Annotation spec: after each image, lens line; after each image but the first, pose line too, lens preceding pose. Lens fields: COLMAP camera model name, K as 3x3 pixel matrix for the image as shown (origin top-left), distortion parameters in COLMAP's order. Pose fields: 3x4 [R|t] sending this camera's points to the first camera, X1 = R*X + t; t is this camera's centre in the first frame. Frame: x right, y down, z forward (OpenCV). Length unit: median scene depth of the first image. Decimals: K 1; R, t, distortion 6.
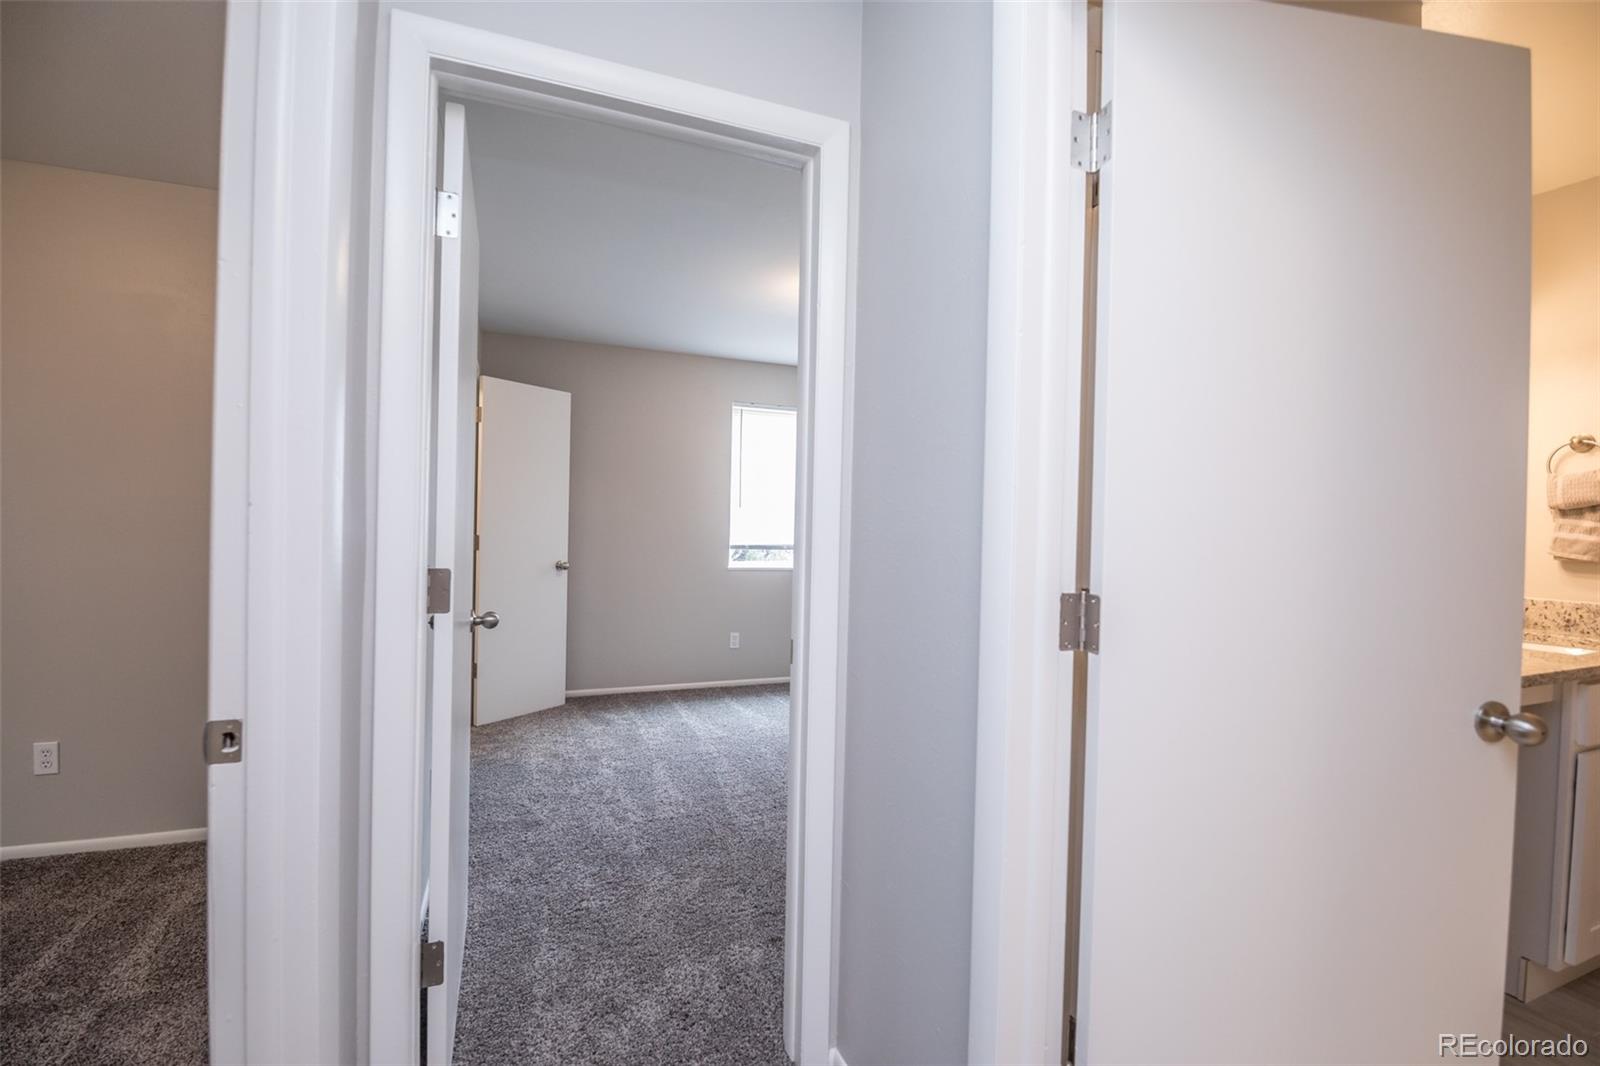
lens RADIAL K [[680.8, 0, 806.8], [0, 680.8, 525.6], [0, 0, 1]] dist [-0.001971, -0.007924]
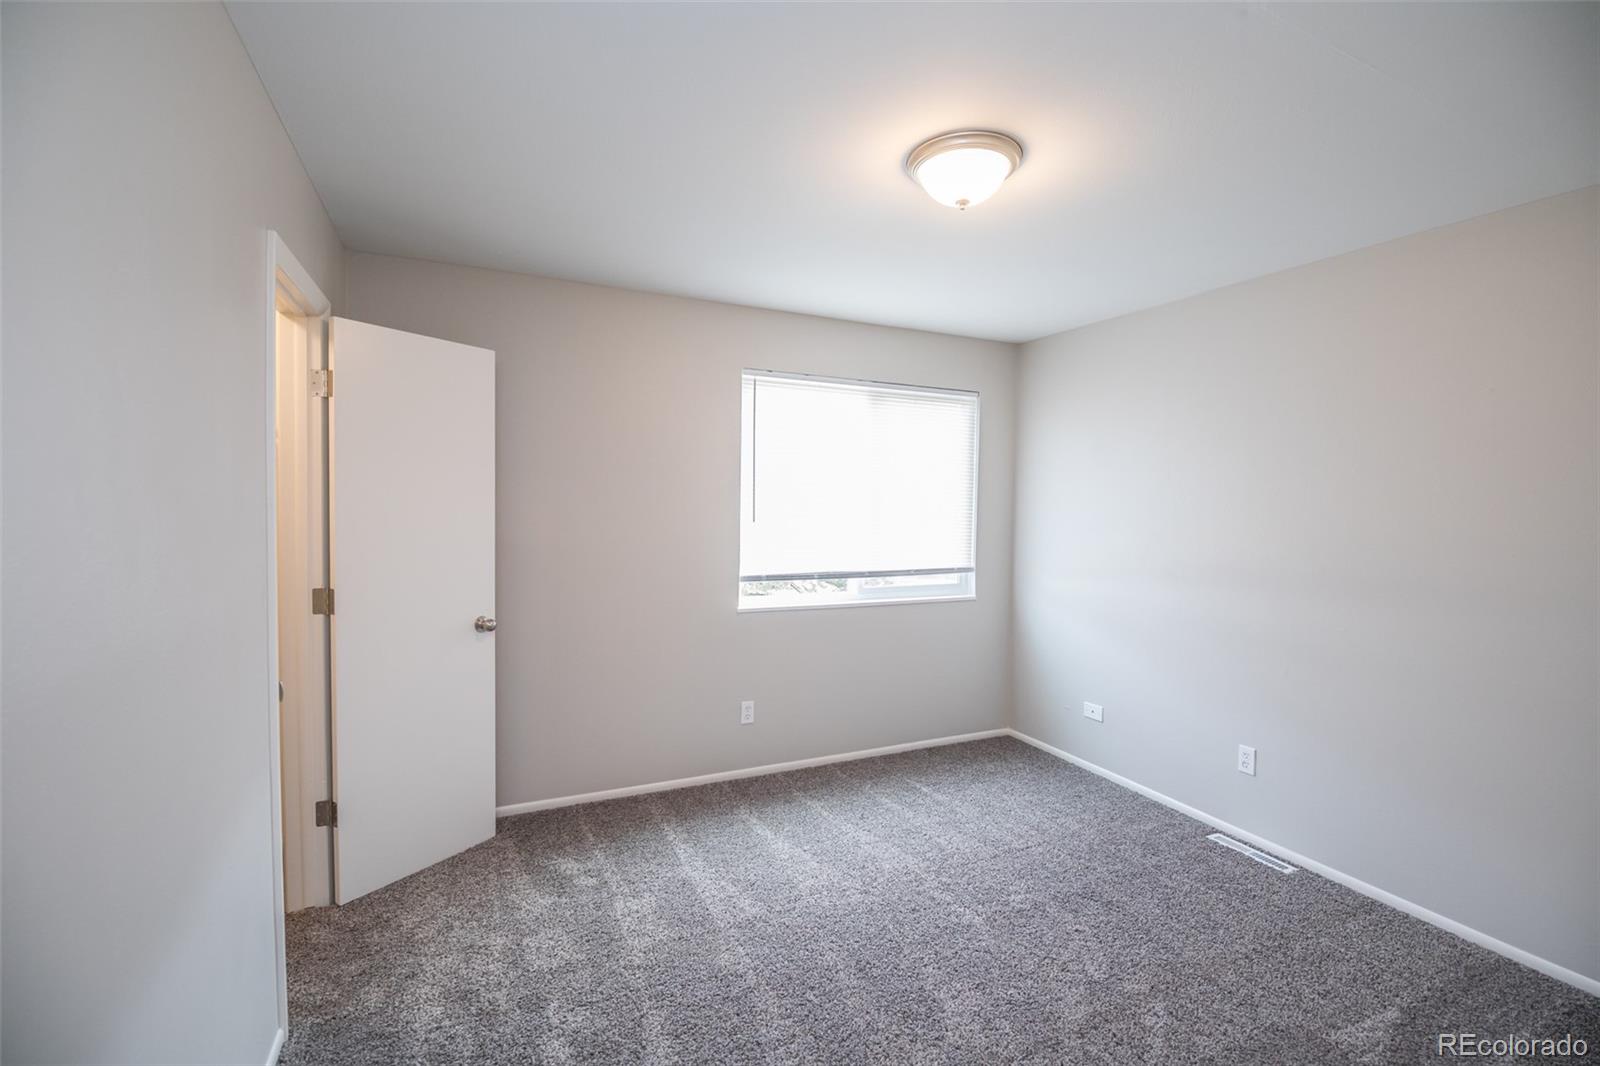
lens RADIAL K [[680.8, 0, 806.8], [0, 680.8, 525.6], [0, 0, 1]] dist [-0.001971, -0.007924]
pose [[0.998709, -0.007392, 0.050259, -0.095217], [0.005880, 0.999528, 0.030162, -0.052401], [-0.050458, -0.029827, 0.998281, 0.368422]]
